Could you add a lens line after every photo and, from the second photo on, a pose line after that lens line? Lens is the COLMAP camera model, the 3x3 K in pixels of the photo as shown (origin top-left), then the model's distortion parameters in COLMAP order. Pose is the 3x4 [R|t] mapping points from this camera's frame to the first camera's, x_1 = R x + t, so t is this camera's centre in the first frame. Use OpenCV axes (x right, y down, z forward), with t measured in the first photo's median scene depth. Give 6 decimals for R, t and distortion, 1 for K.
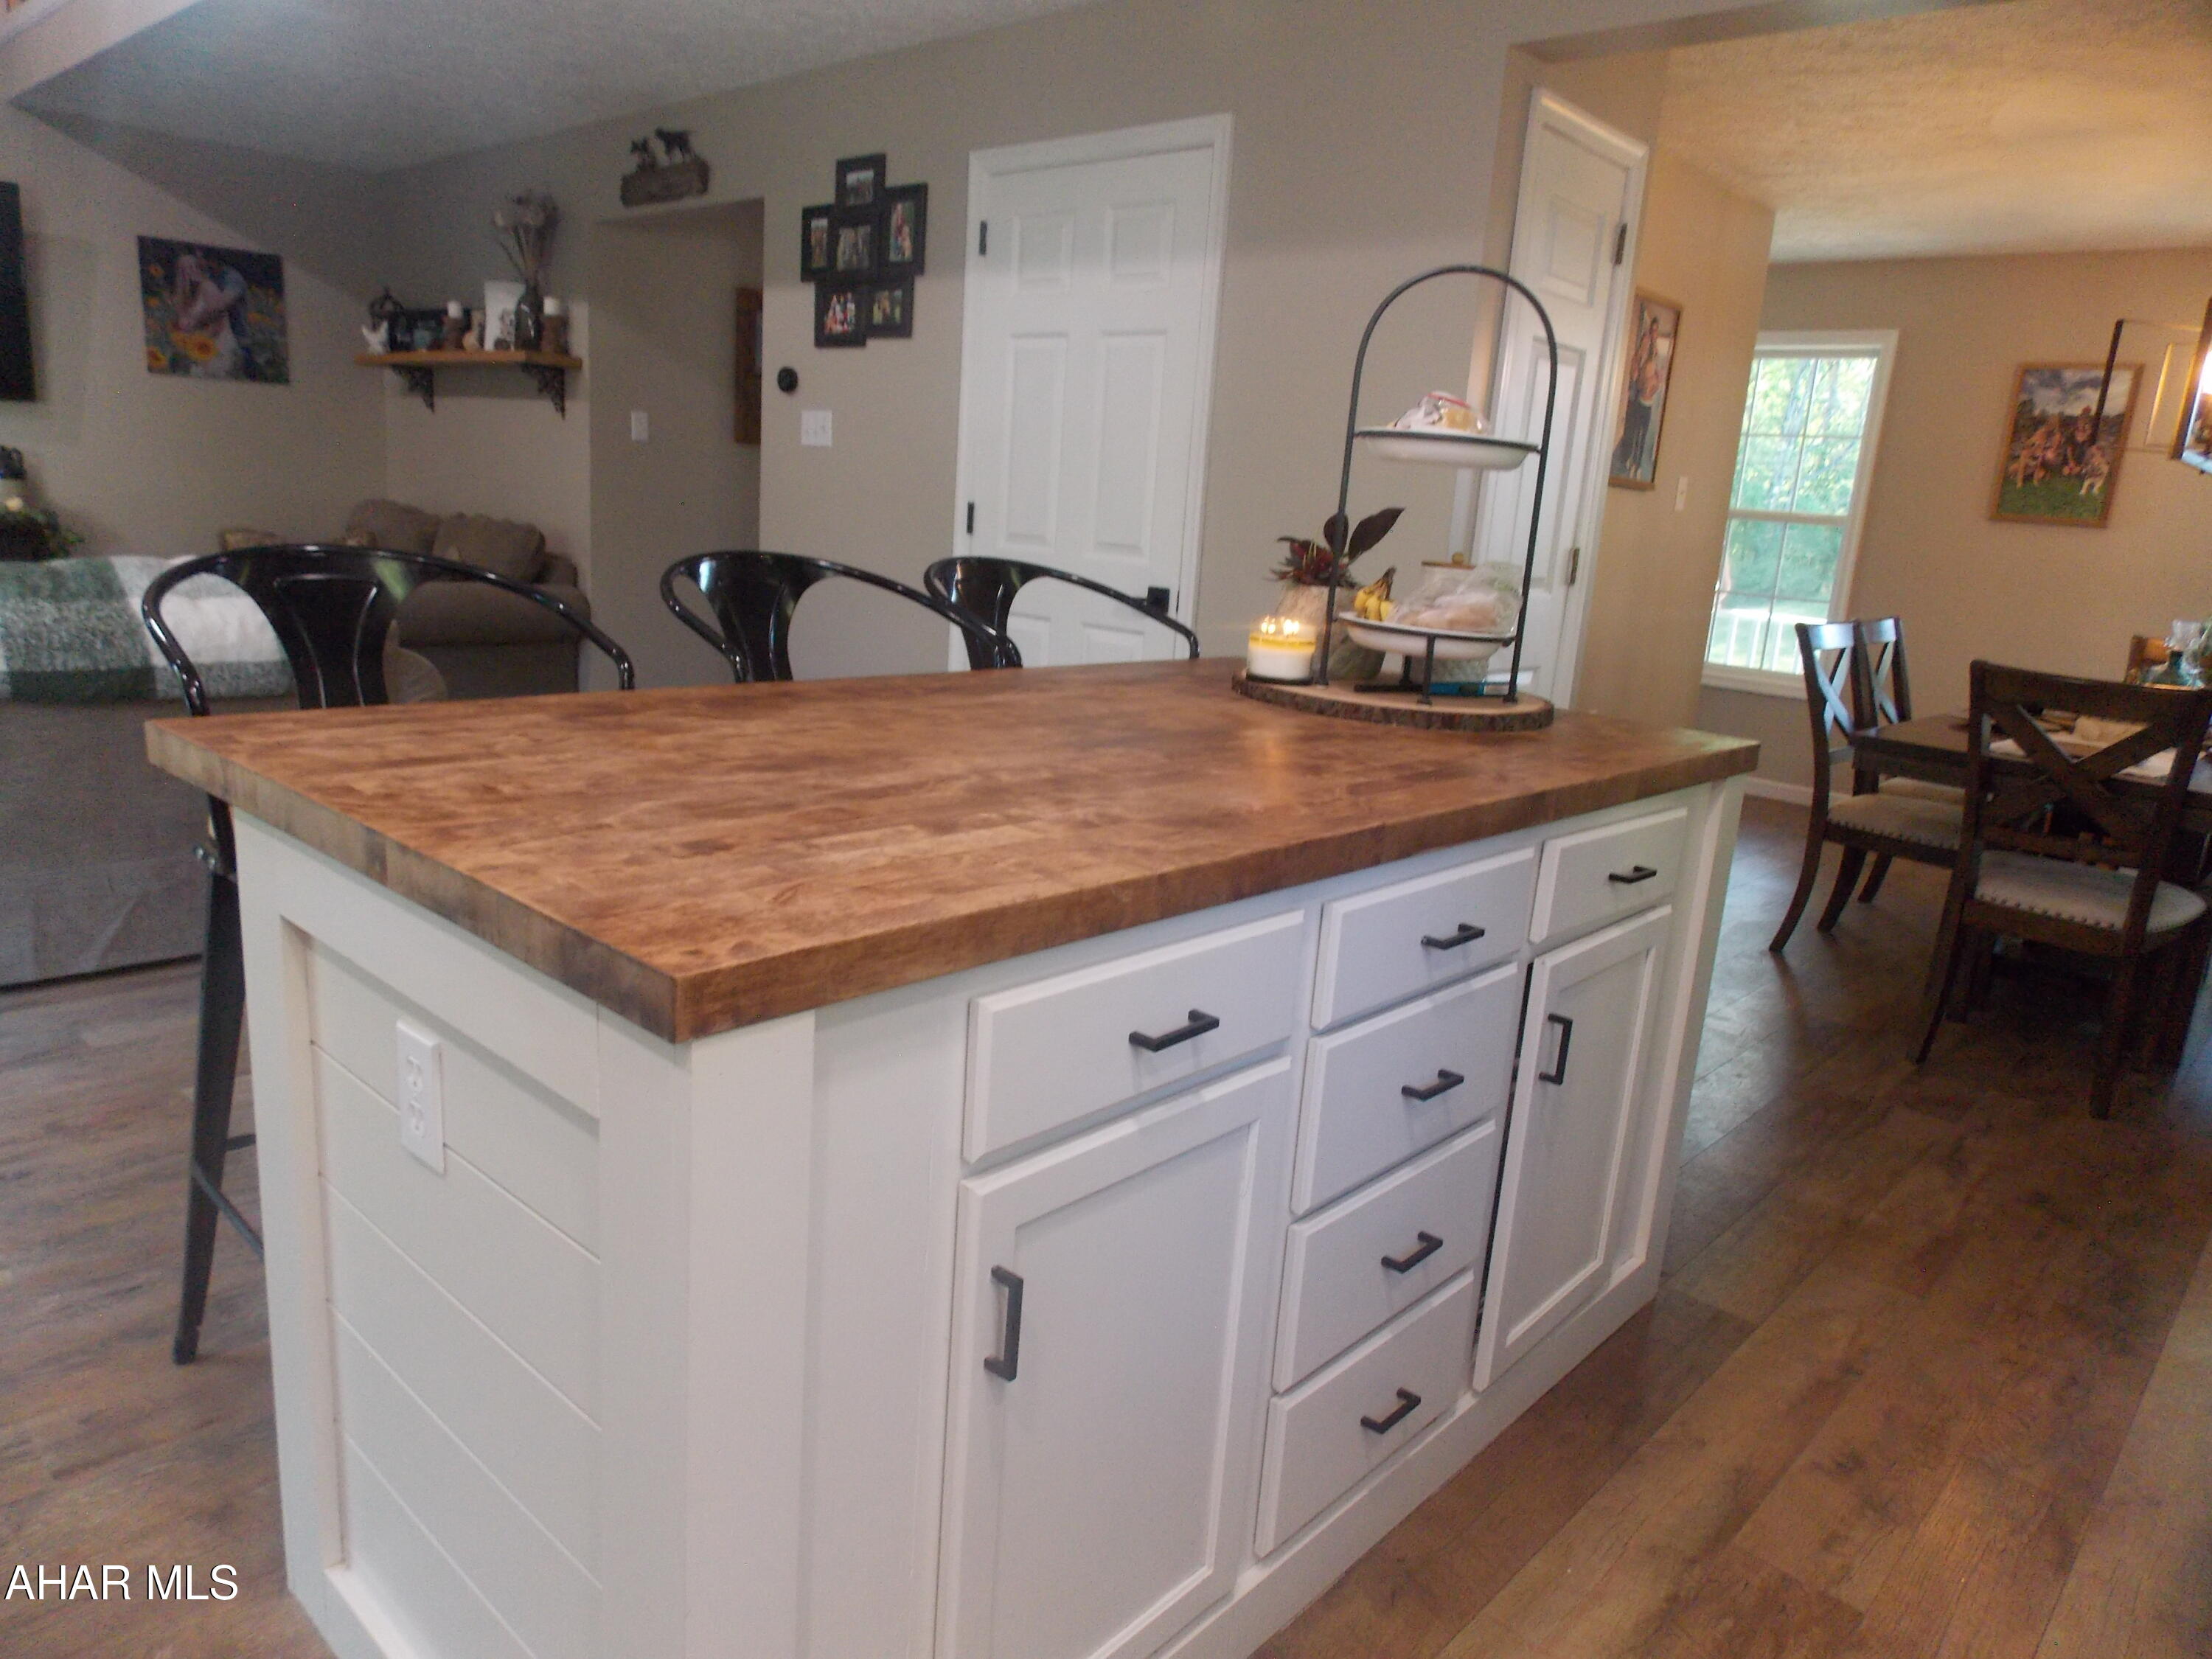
lens RADIAL K [[1498.4, 0, 1106.0], [0, 1498.4, 829.5], [0, 0, 1]] dist [-0.027314, -0.000811]
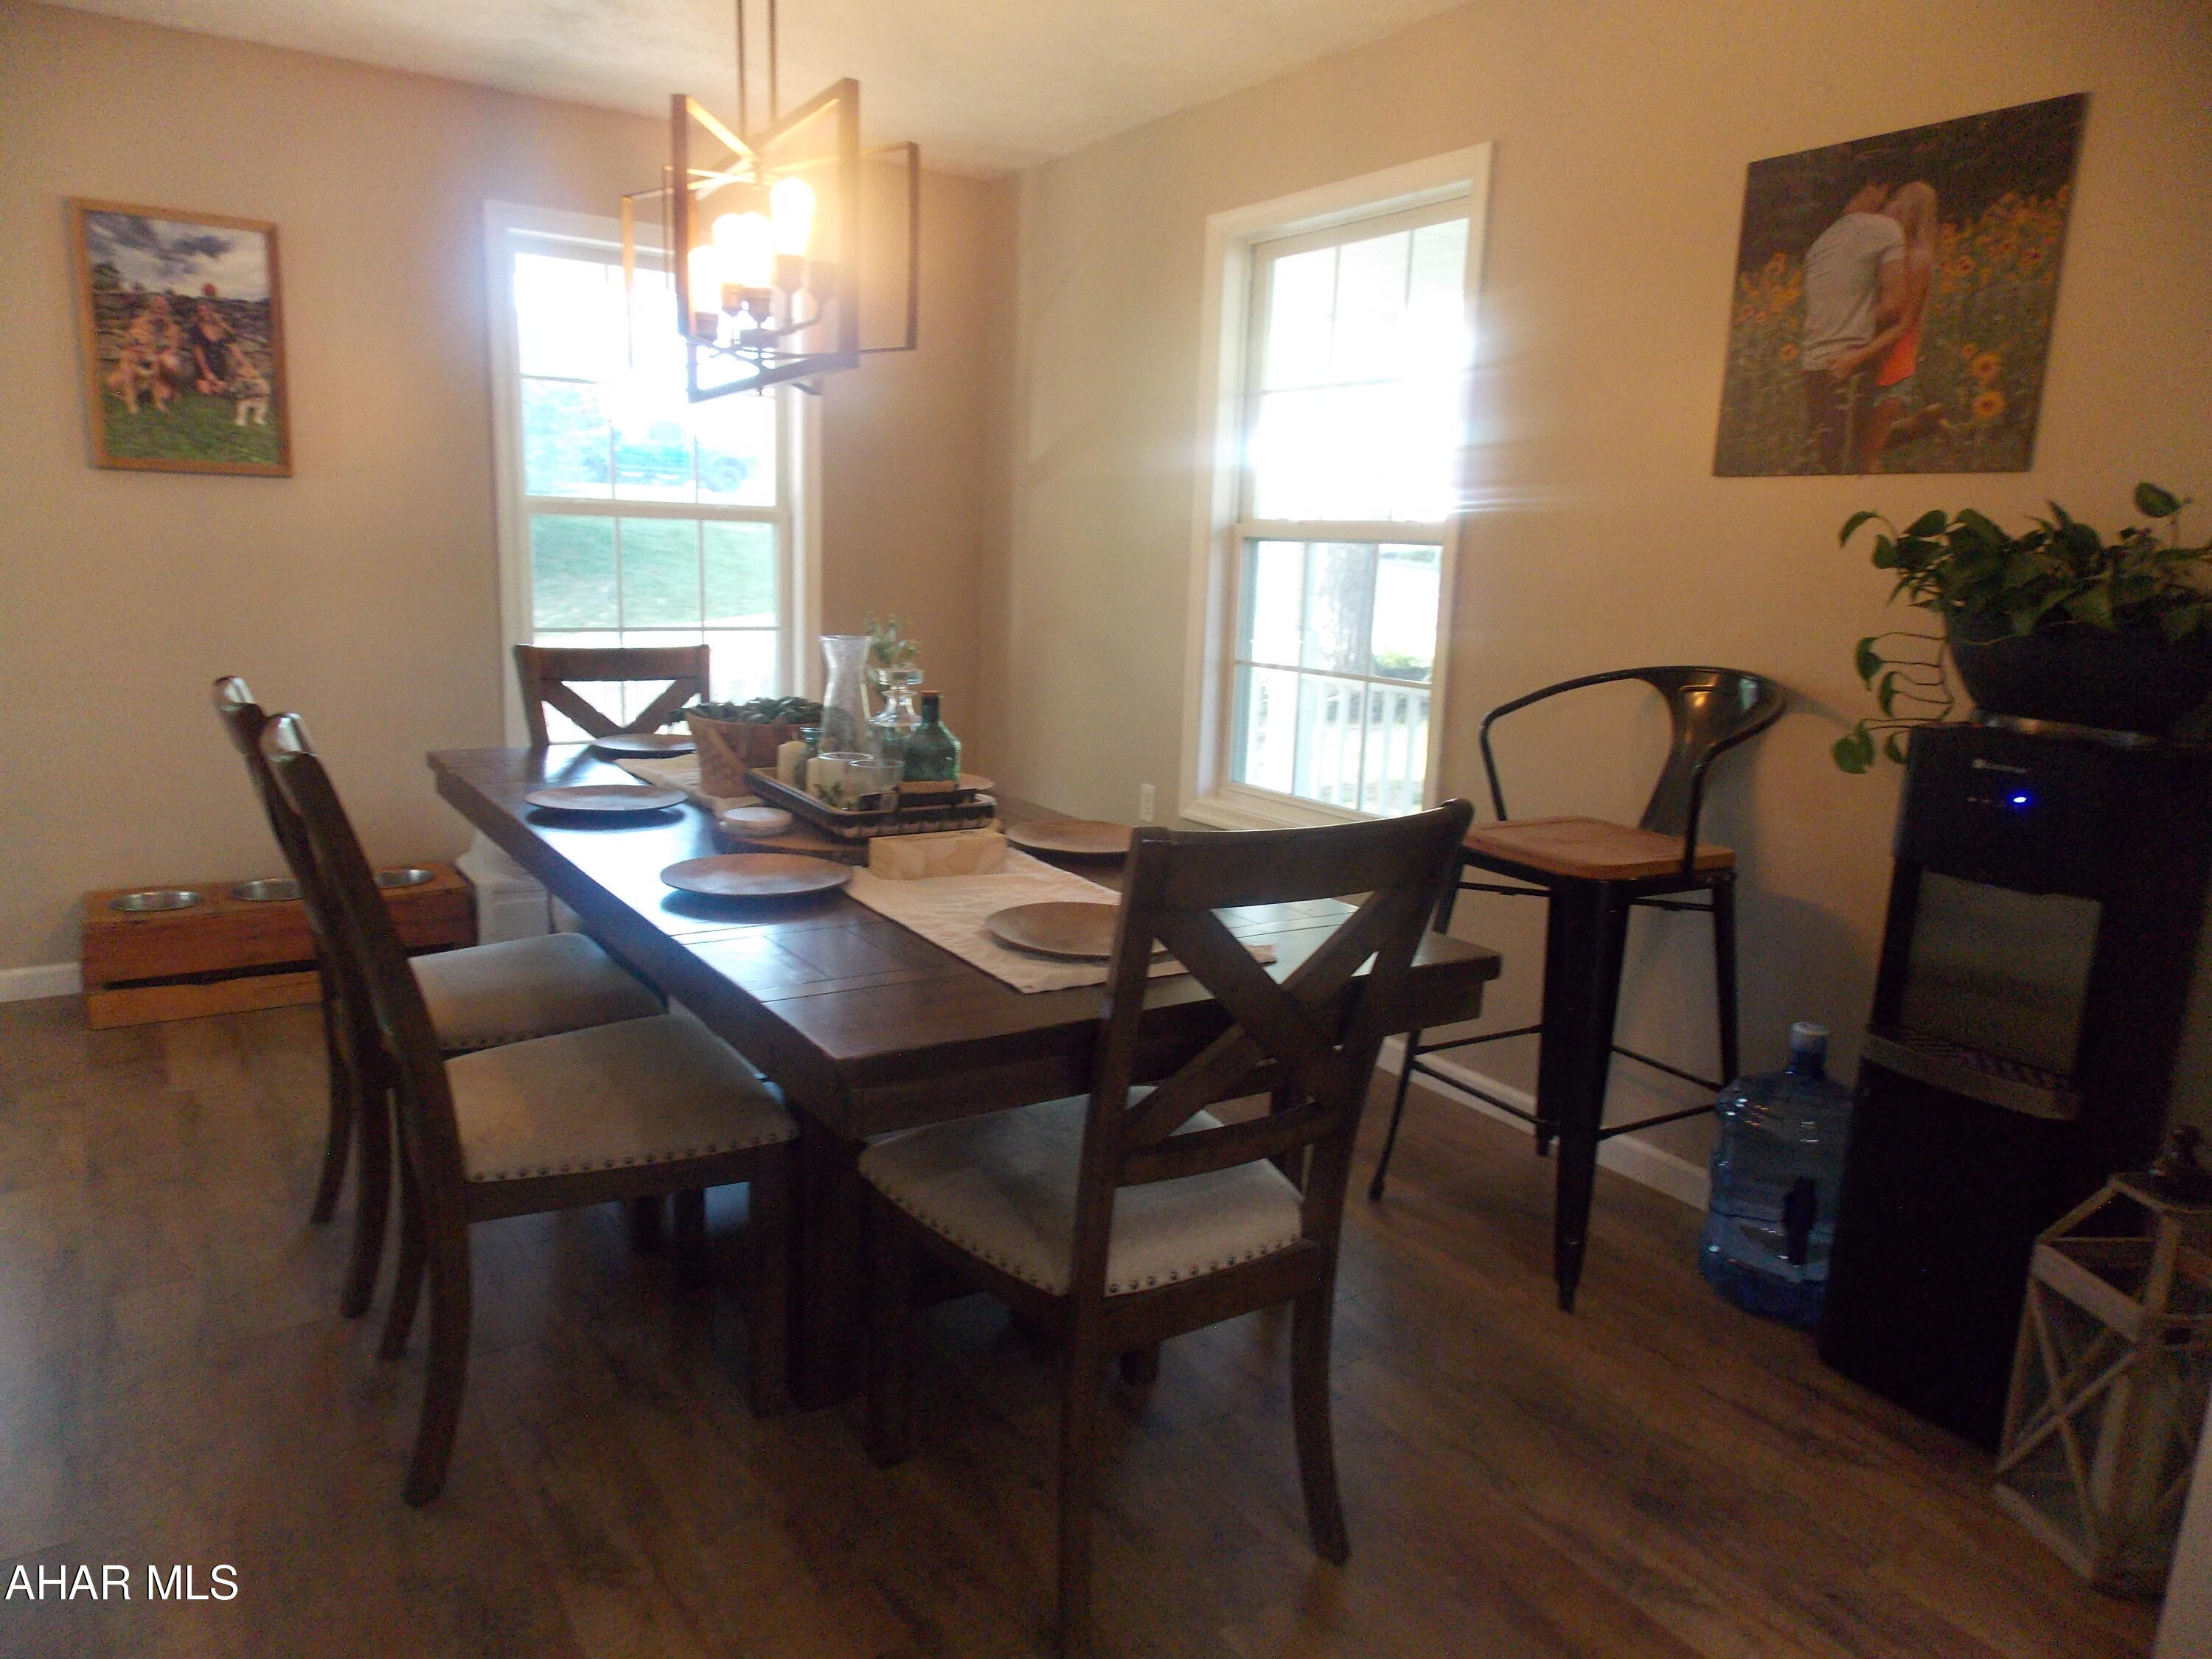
lens RADIAL K [[1451.4, 0, 1106.0], [0, 1451.4, 829.5], [0, 0, 1]] dist [-0.012133, 0.003480]
pose [[0.223709, -0.249021, 0.942307, 0.110397], [0.200845, 0.957838, 0.205444, -0.111910], [-0.953738, 0.143298, 0.264292, 0.500270]]
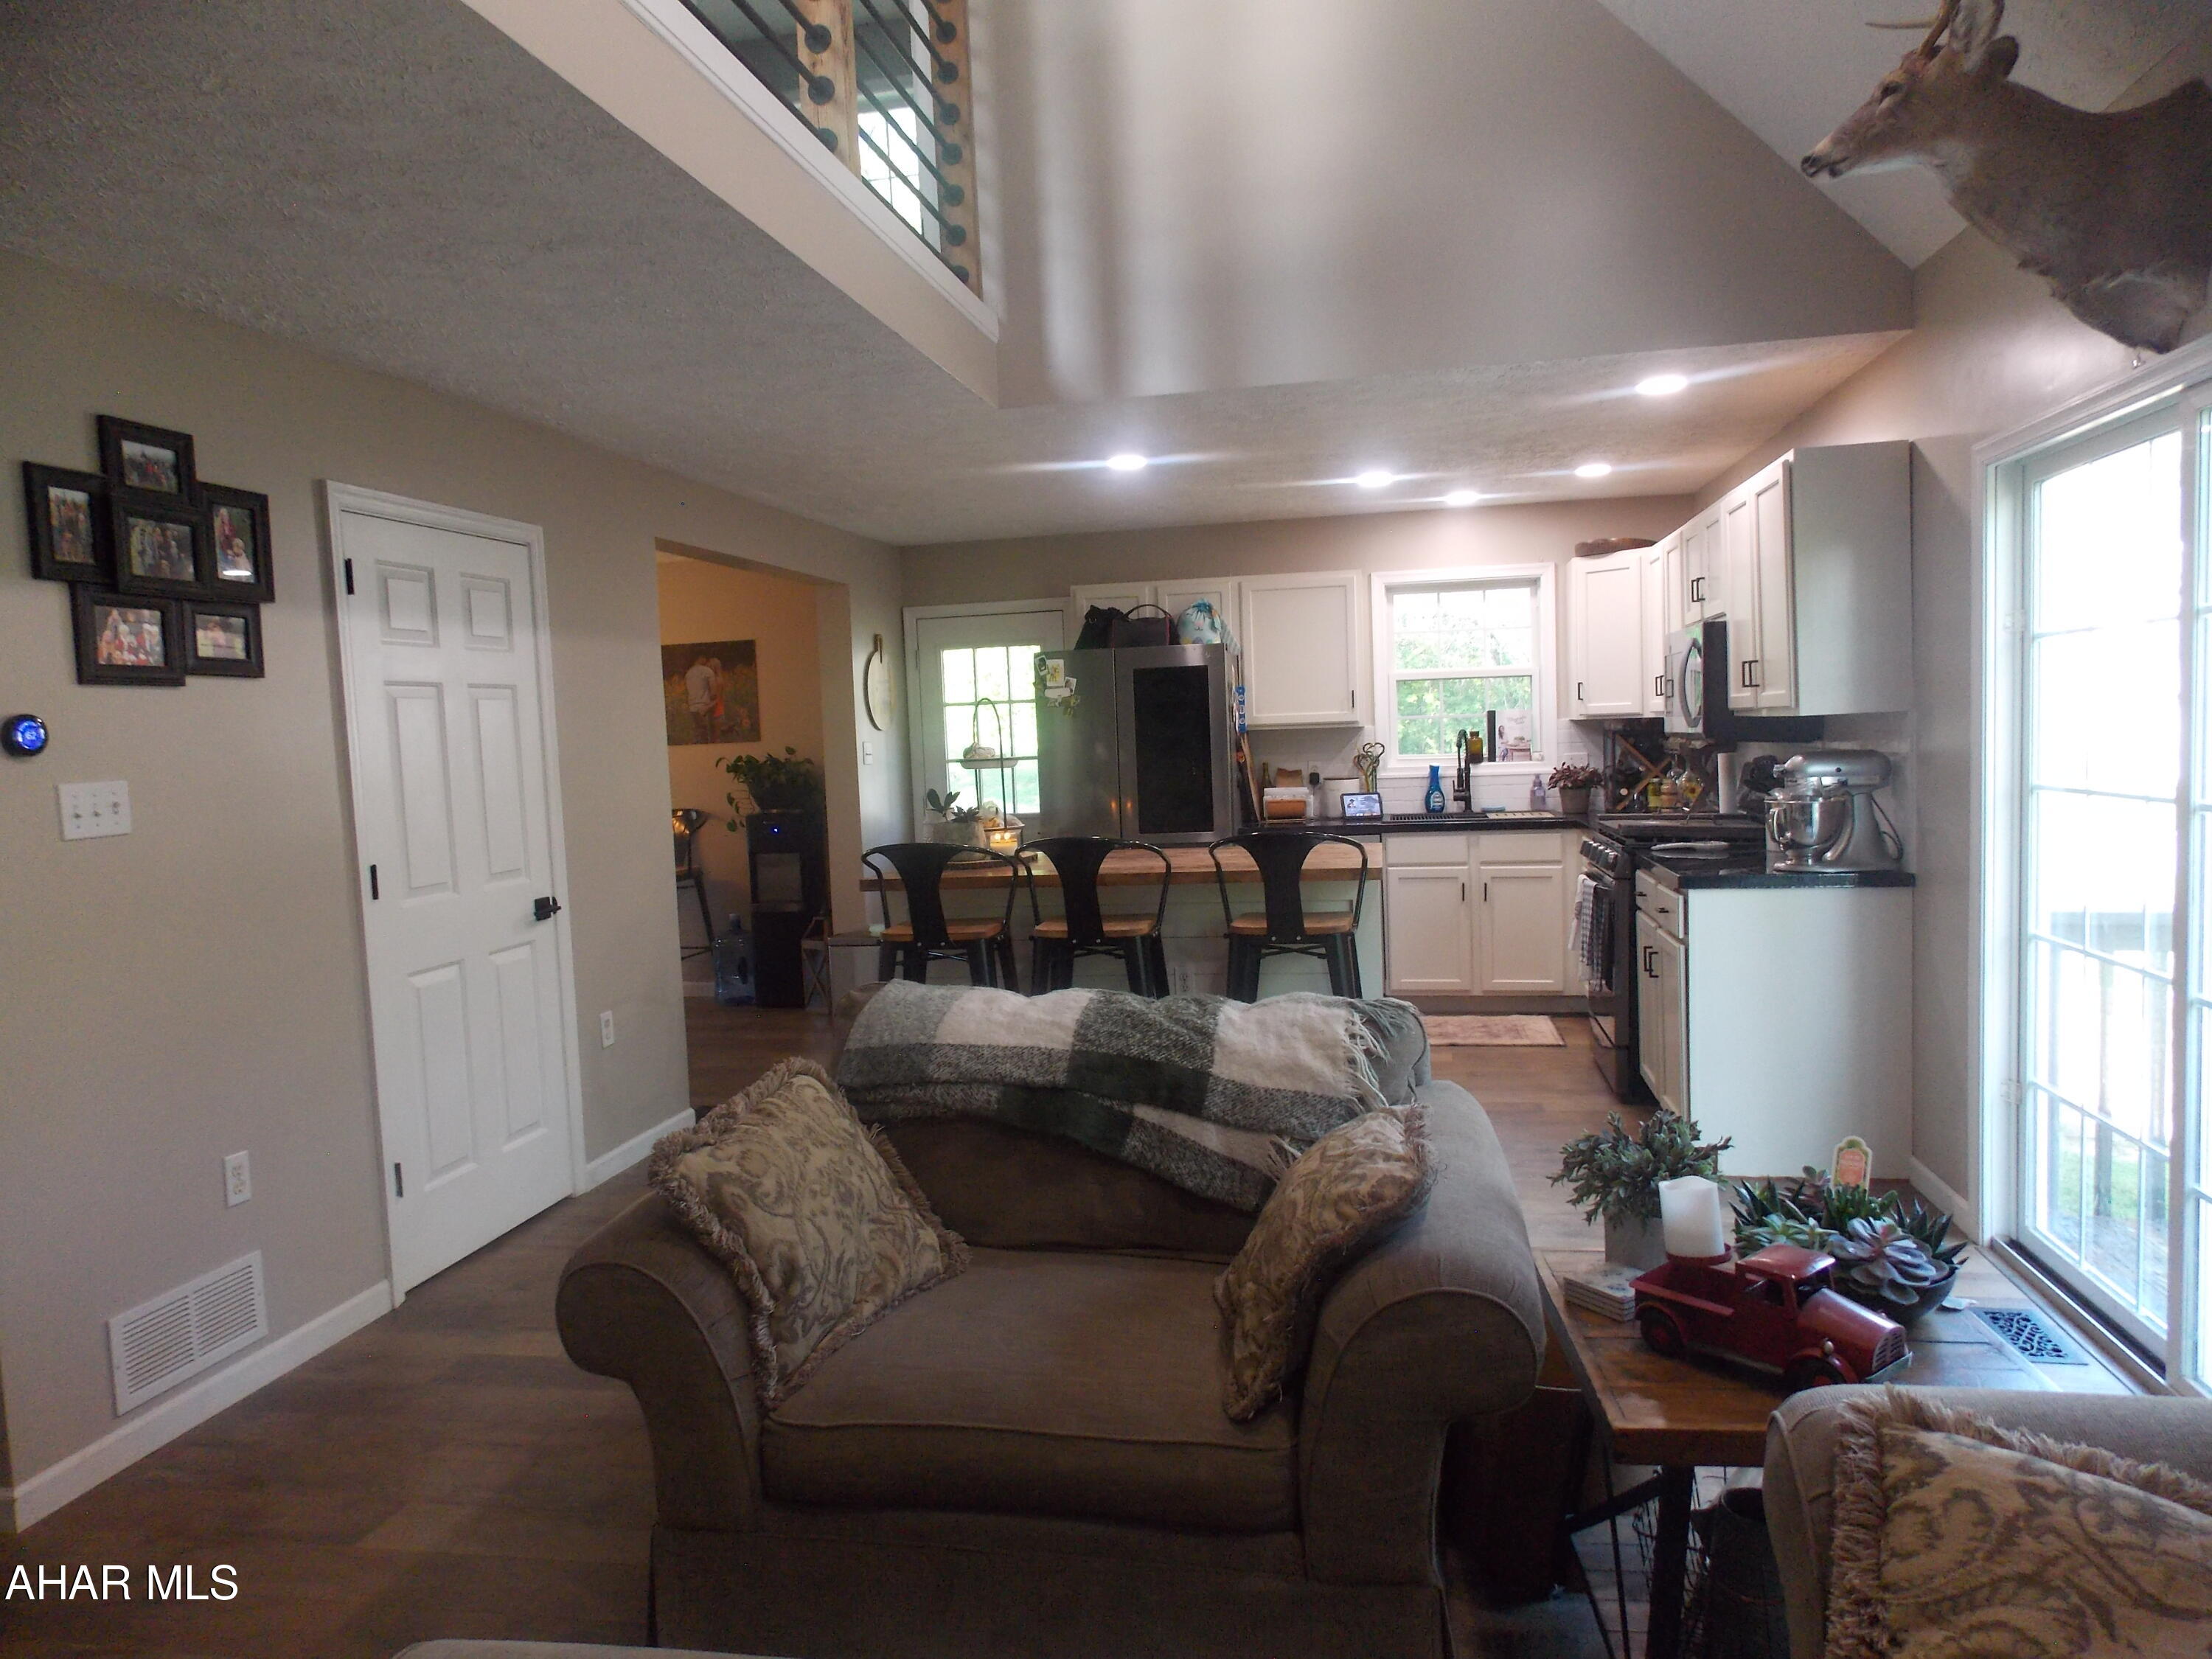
lens RADIAL K [[1472.6, 0, 1108.8], [0, 1472.6, 840.2], [0, 0, 1]] dist [-0.004448, -0.001619]
pose [[-0.533474, -0.110510, 0.838566, -0.766582], [0.198023, 0.947555, 0.250850, -0.265070], [-0.822309, 0.299878, -0.483612, 0.773138]]
